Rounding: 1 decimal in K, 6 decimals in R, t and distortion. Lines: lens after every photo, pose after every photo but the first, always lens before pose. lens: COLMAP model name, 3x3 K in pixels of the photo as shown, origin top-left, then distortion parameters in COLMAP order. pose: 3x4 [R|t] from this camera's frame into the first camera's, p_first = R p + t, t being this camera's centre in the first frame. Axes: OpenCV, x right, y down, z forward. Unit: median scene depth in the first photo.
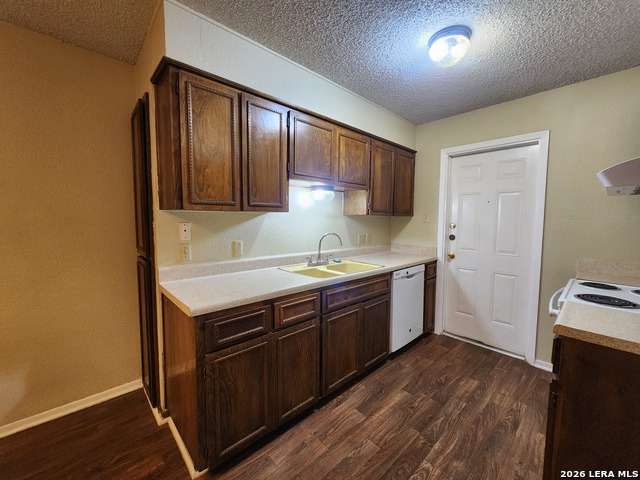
lens RADIAL K [[260.3, 0, 324.4], [0, 260.3, 238.4], [0, 0, 1]] dist [0.002924, -0.002780]
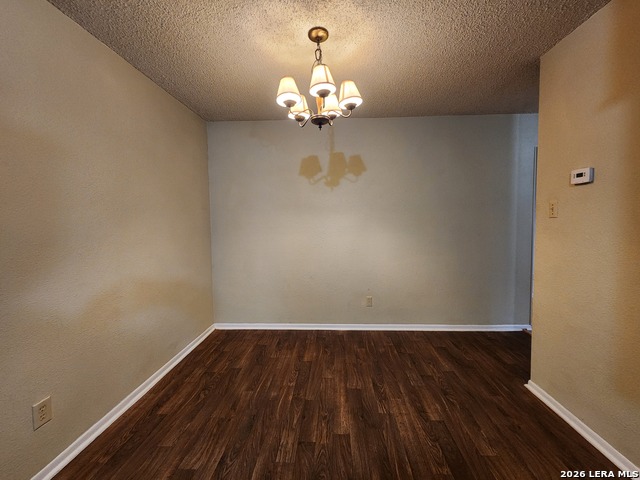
lens RADIAL K [[260.3, 0, 322.3], [0, 260.3, 240.4], [0, 0, 1]] dist [0.002924, -0.002780]
pose [[-0.723728, 0.053049, -0.688044, 1.152211], [-0.039667, 0.992194, 0.118223, -0.062402], [0.688945, 0.112853, -0.715974, 1.090592]]
